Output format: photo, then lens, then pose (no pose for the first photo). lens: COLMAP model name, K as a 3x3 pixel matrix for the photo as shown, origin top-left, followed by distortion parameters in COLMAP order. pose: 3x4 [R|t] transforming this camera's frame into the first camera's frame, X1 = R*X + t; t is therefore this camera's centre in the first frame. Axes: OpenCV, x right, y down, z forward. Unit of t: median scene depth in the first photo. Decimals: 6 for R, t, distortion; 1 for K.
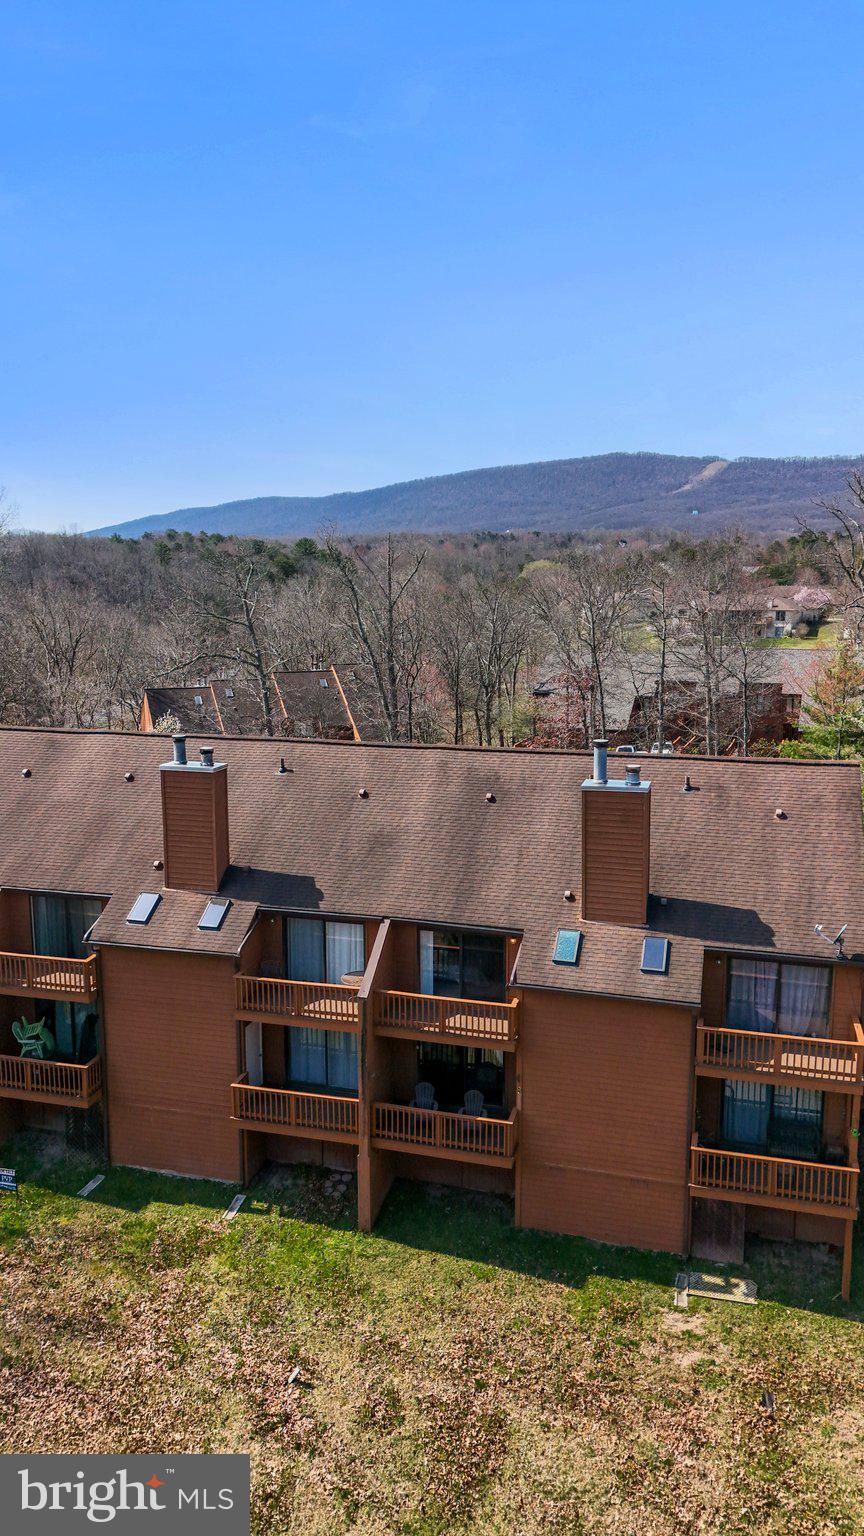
lens RADIAL K [[1141.6, 0, 430.8], [0, 1141.6, 786.1], [0, 0, 1]] dist [0.086291, -0.072734]
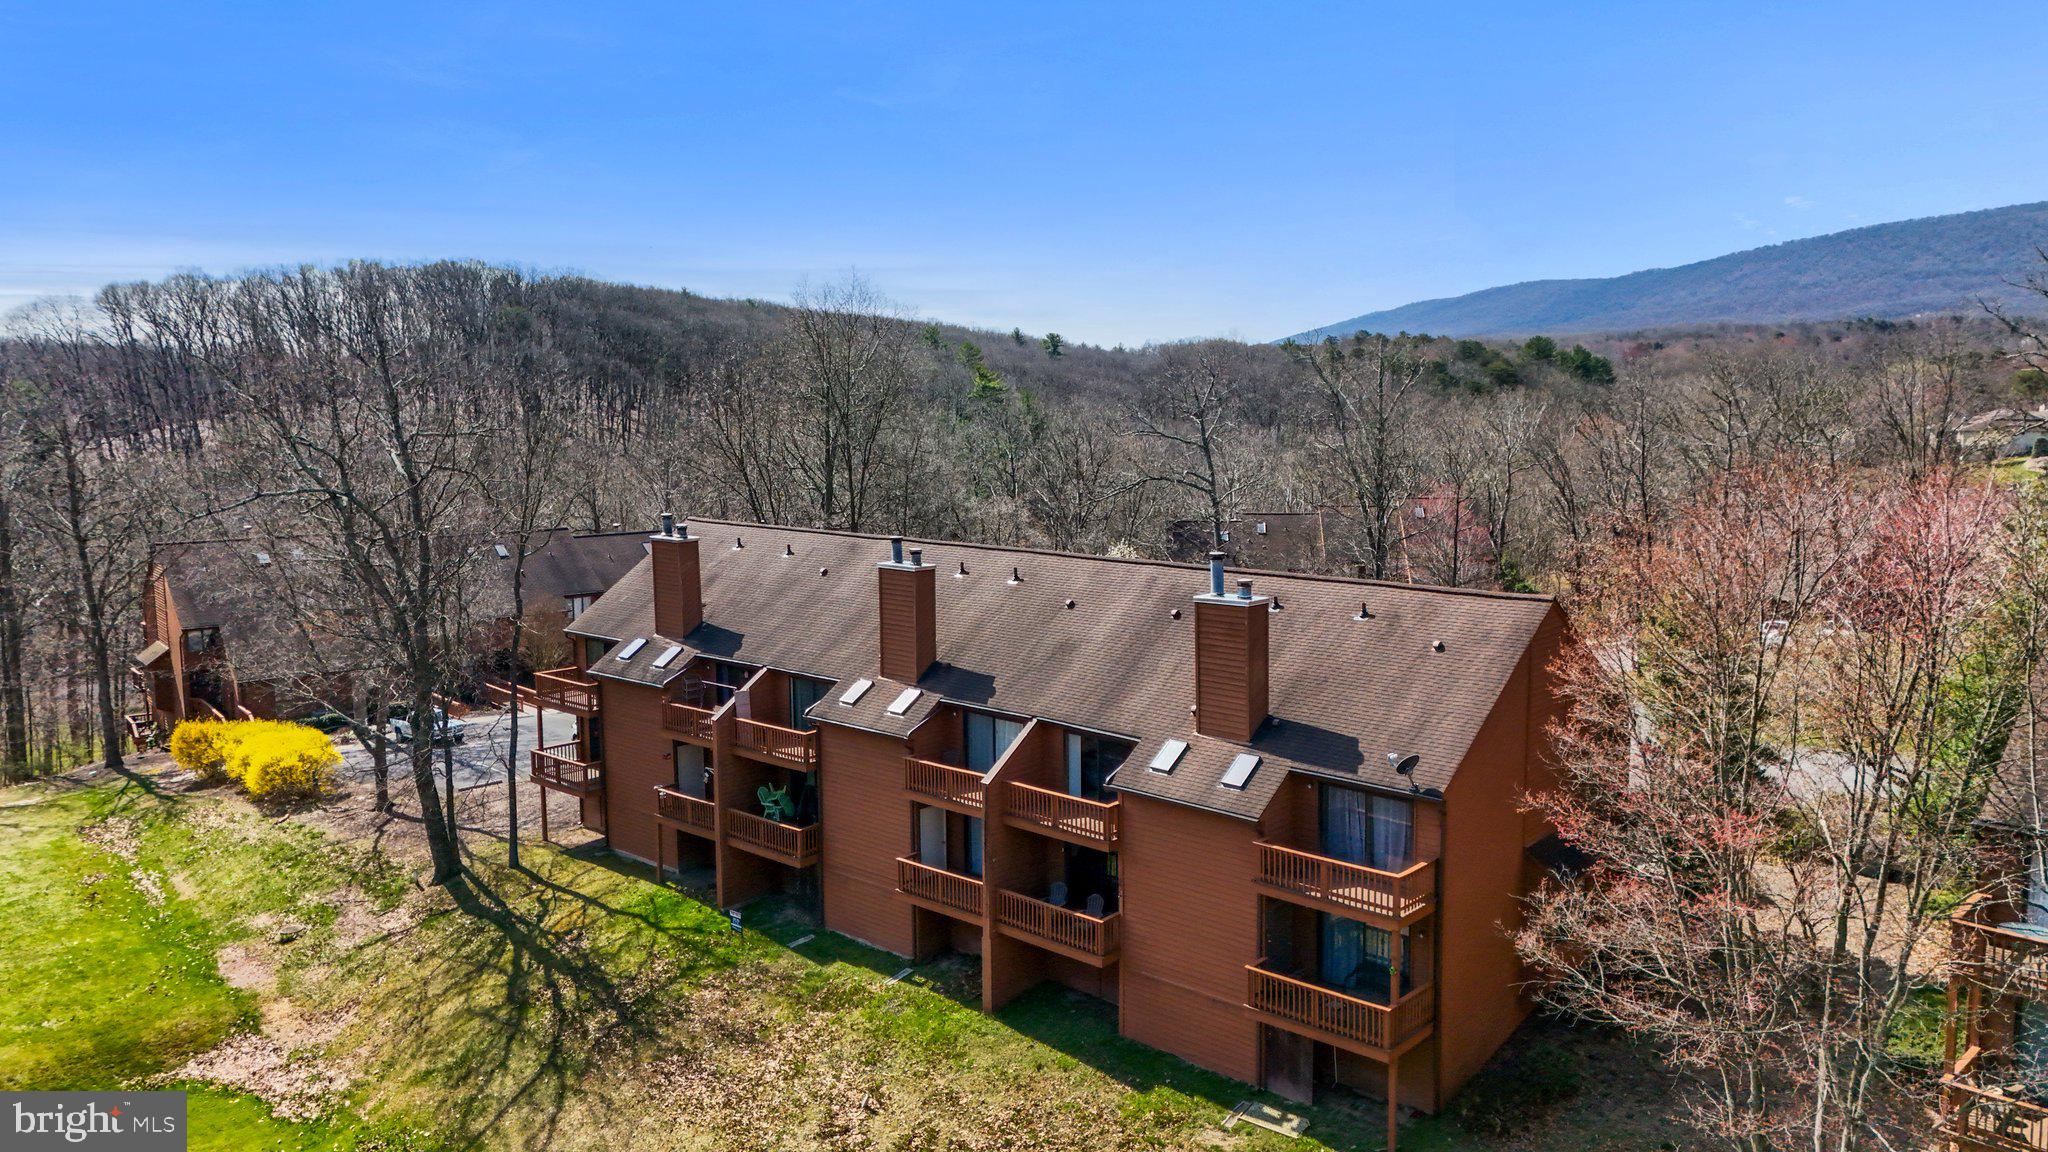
lens RADIAL K [[1522.1, 0, 1024.0], [0, 1522.1, 576.0], [0, 0, 1]] dist [0.086291, -0.072734]
pose [[0.893783, 0.050858, -0.445607, 0.569340], [-0.077269, 0.996155, -0.041290, 0.046028], [0.441793, 0.071336, 0.894276, -0.253692]]
